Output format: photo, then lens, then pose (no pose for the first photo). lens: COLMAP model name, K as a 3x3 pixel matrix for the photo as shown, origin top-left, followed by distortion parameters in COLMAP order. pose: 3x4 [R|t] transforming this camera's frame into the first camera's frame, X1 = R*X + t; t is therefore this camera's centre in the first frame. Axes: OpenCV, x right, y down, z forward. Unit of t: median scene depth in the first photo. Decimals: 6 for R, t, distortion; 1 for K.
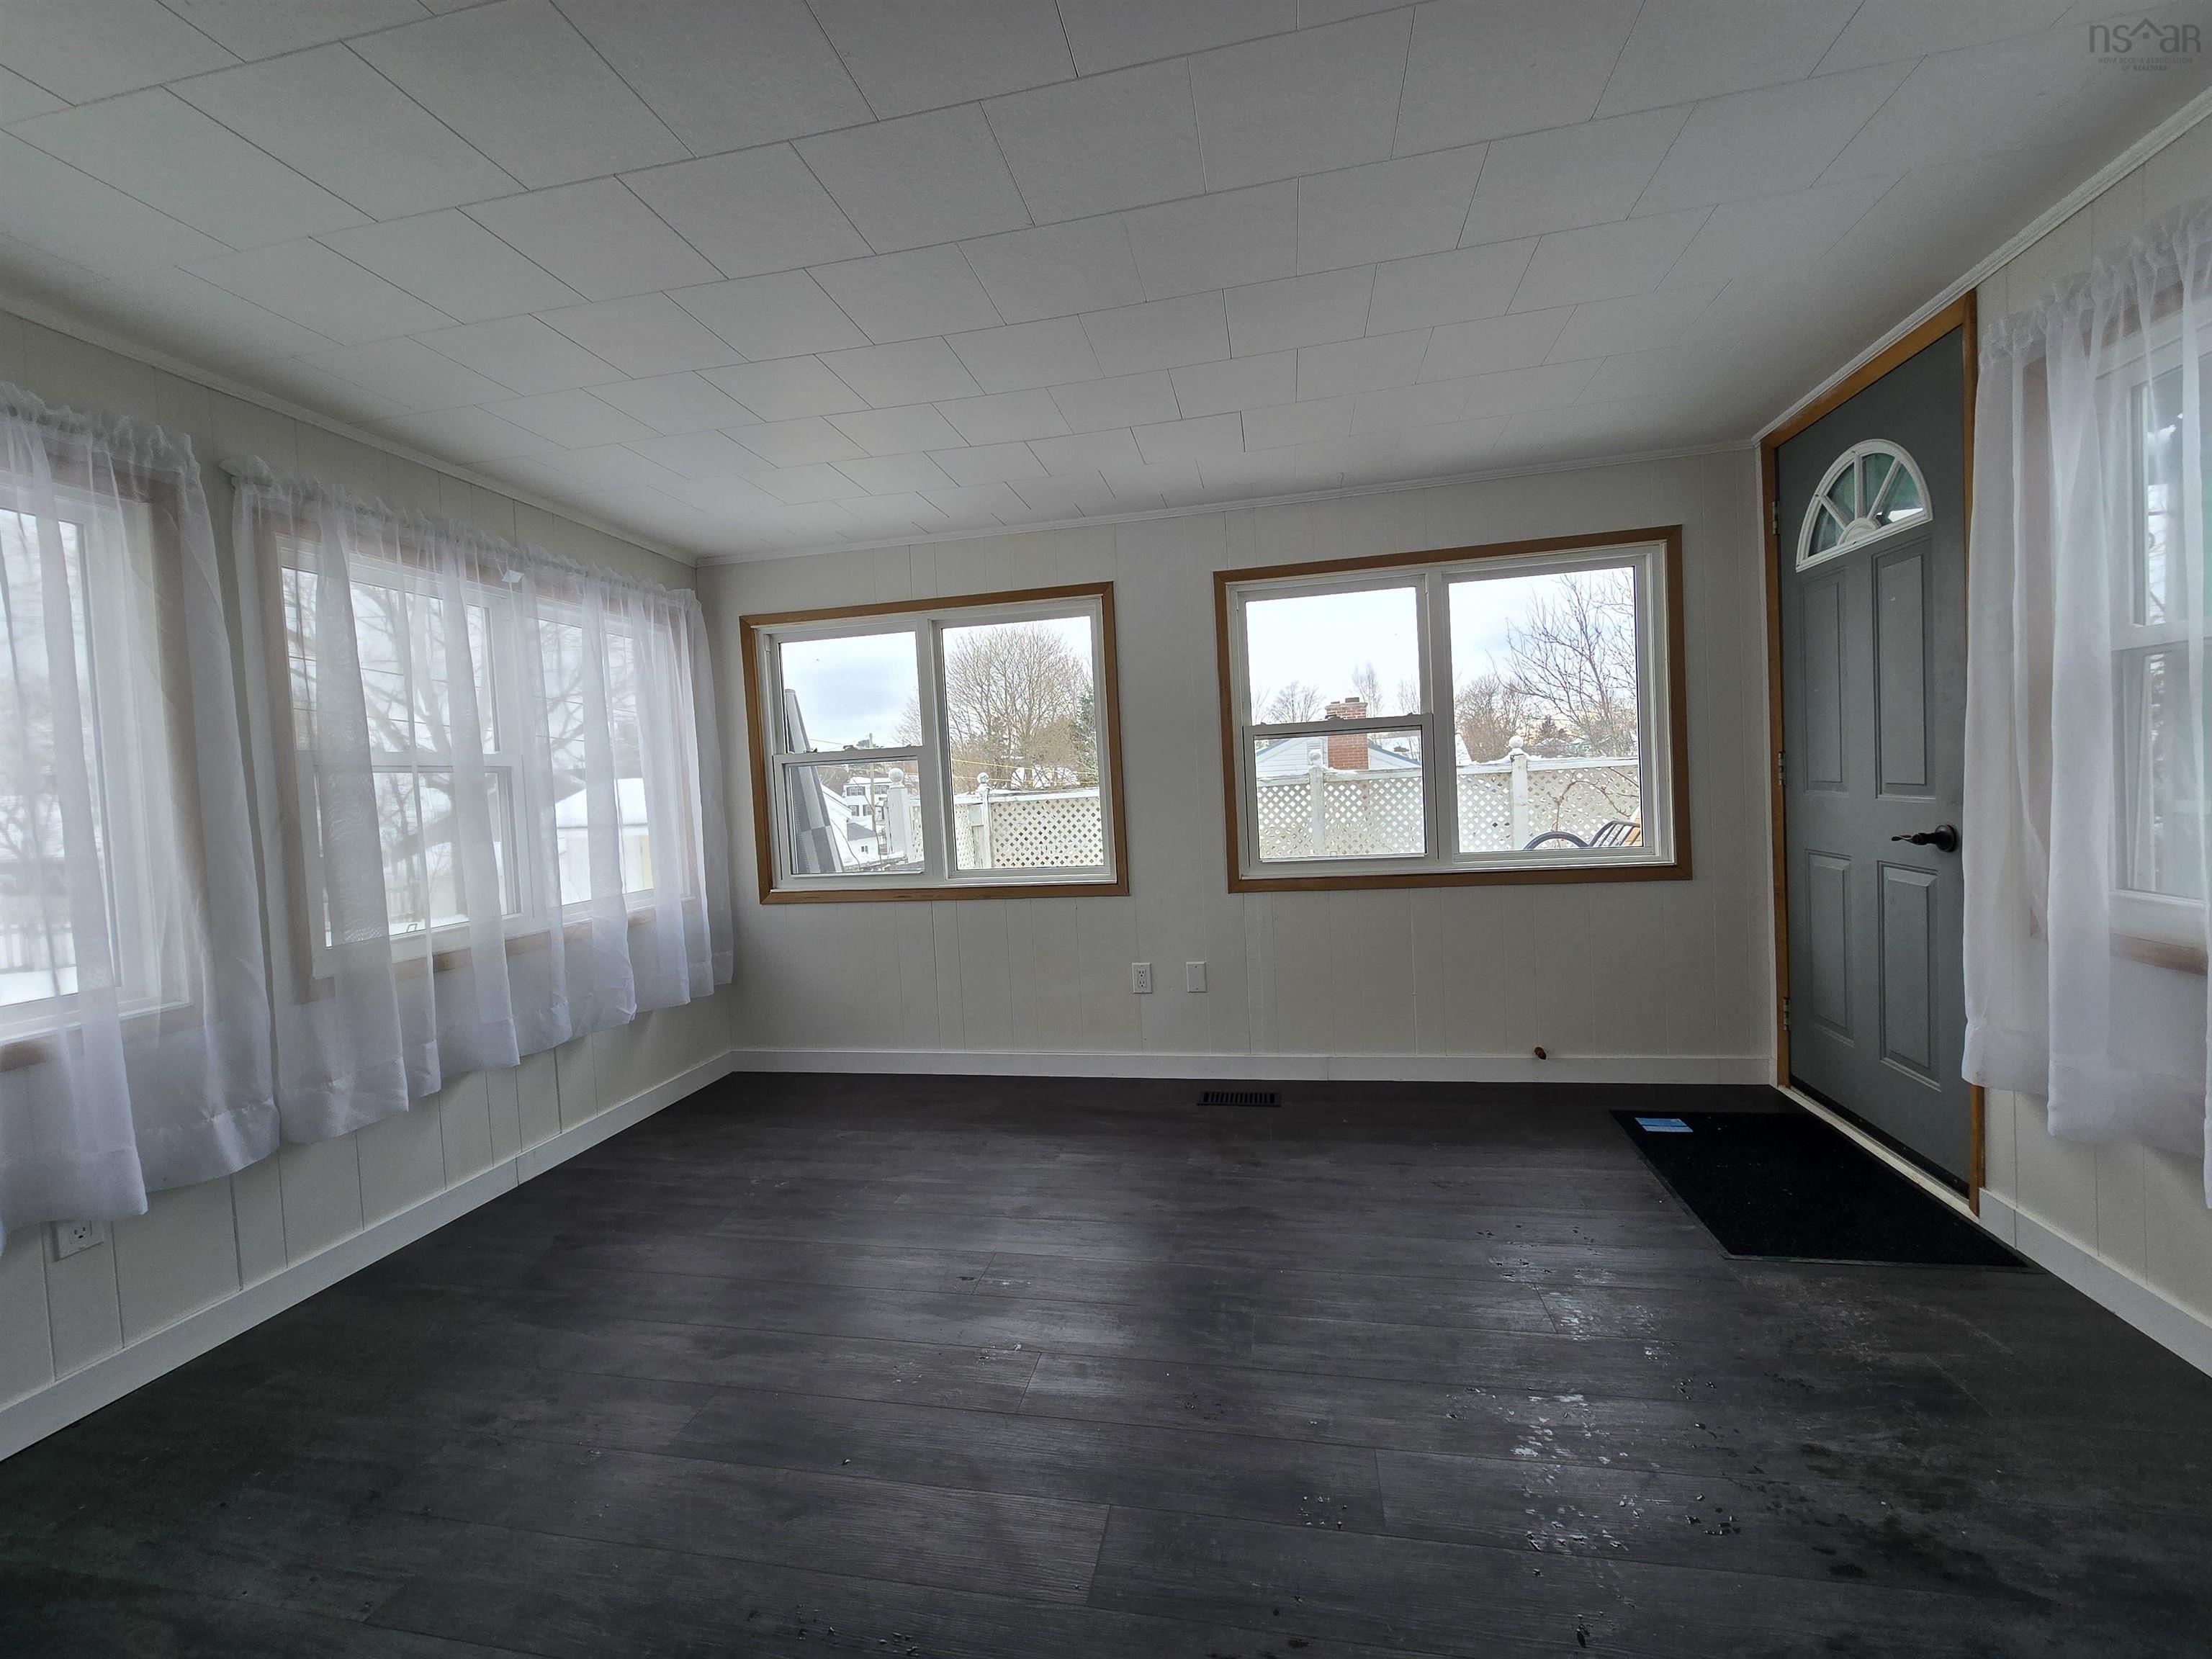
lens RADIAL K [[895.4, 0, 1098.9], [0, 895.4, 823.9], [0, 0, 1]] dist [-0.003371, -0.000095]
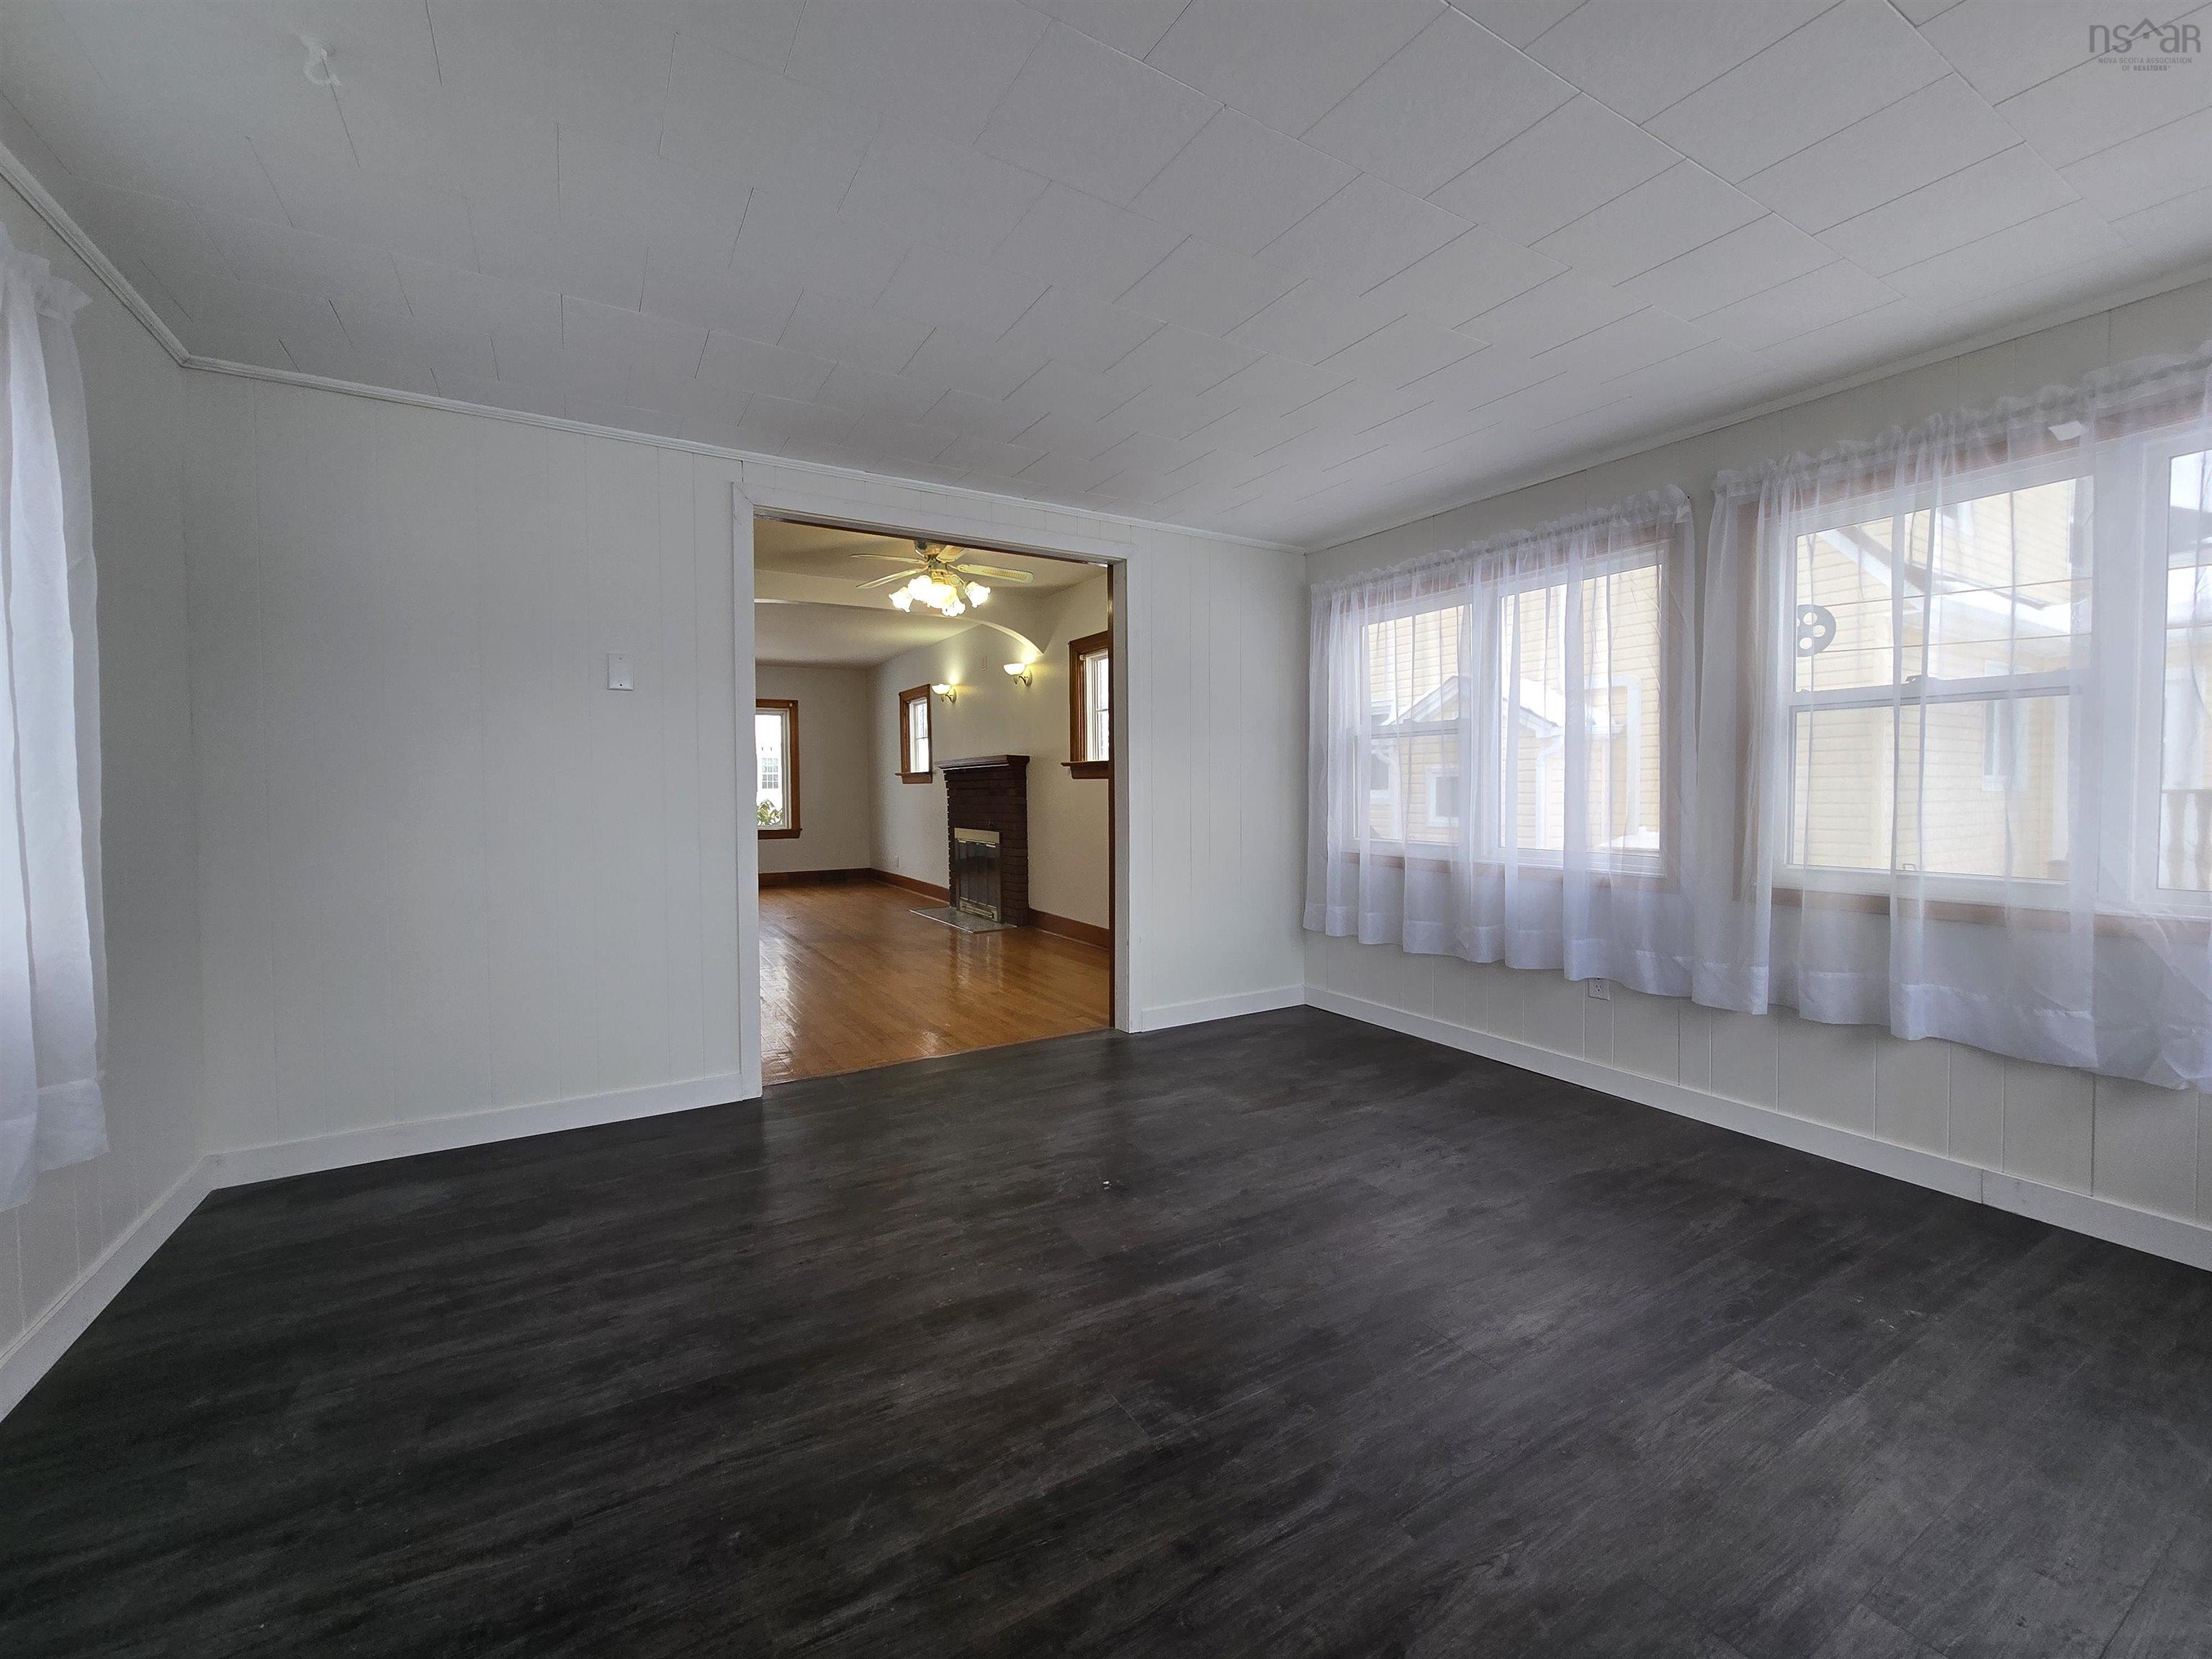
lens RADIAL K [[895.4, 0, 1095.5], [0, 895.4, 819.0], [0, 0, 1]] dist [-0.003371, -0.000095]
pose [[-0.736557, 0.088576, -0.670550, 0.438675], [0.019225, 0.993729, 0.110148, -0.049868], [0.676102, 0.068239, -0.733641, 0.951074]]
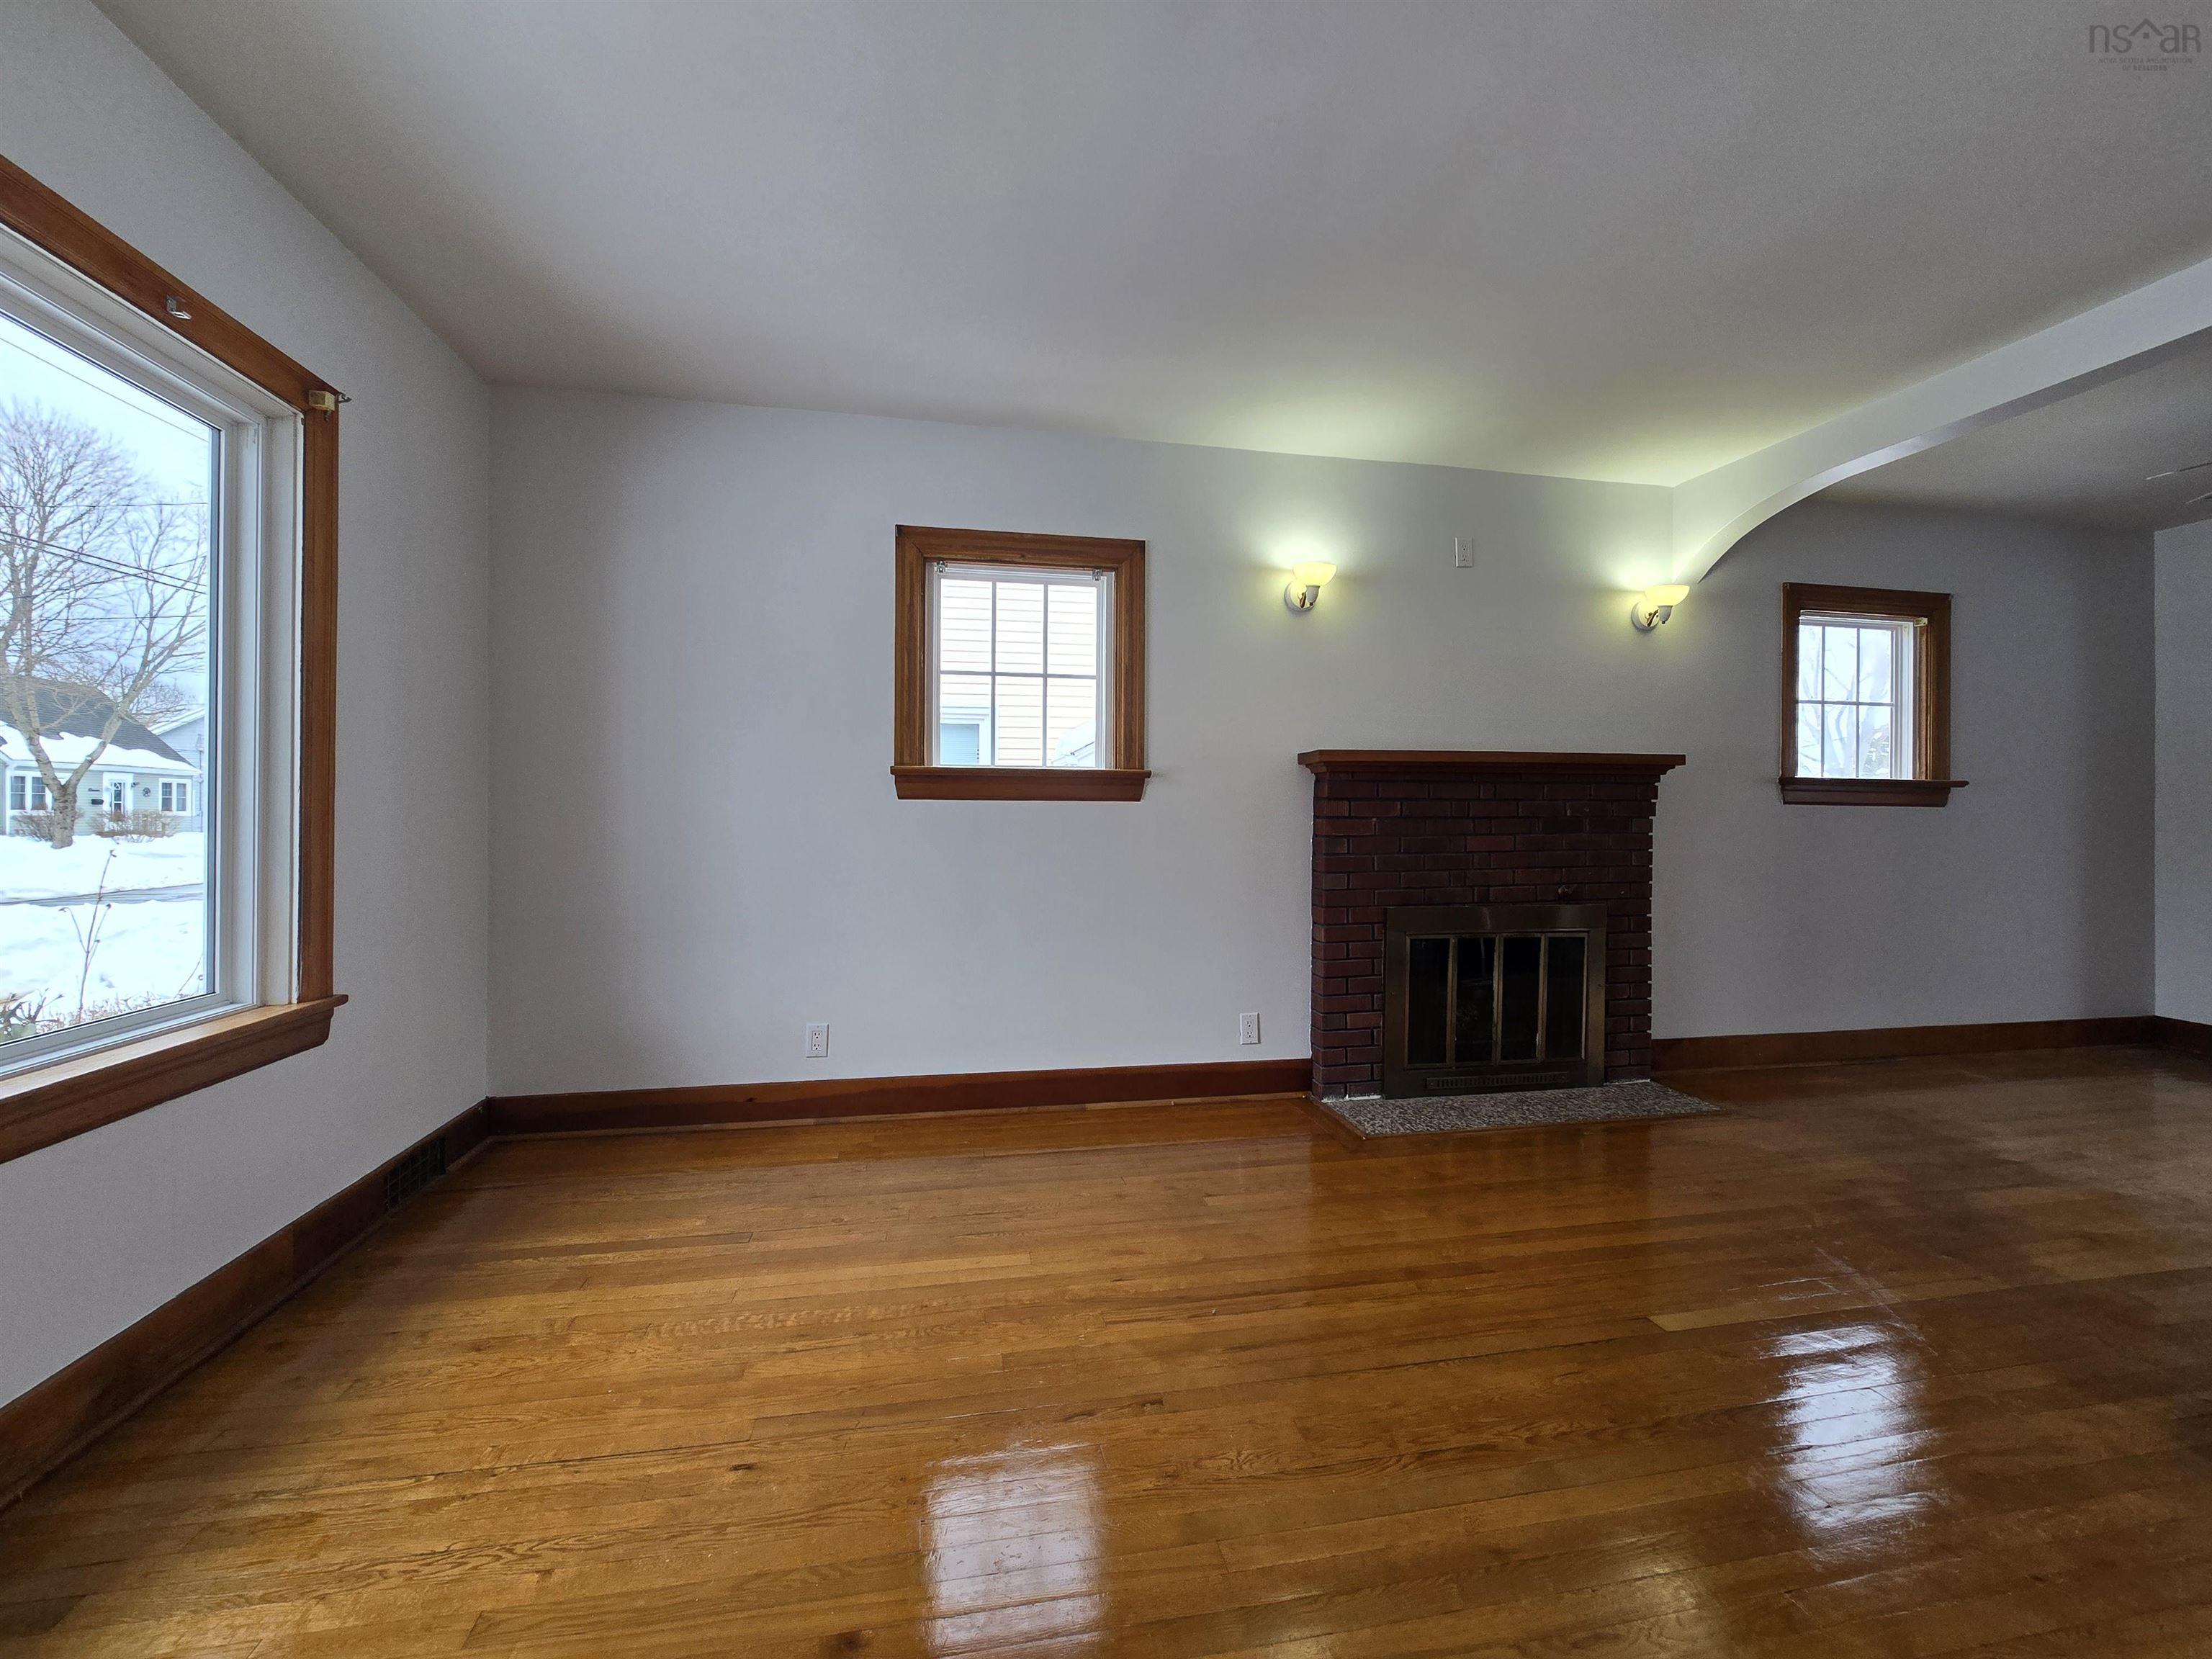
lens RADIAL K [[895.4, 0, 1098.9], [0, 895.4, 809.3], [0, 0, 1]] dist [-0.003371, -0.000095]
pose [[0.387542, 0.050004, -0.920495, -0.129771], [-0.069924, 0.997246, 0.024735, 0.131387], [0.919196, 0.054779, 0.389972, -2.038065]]
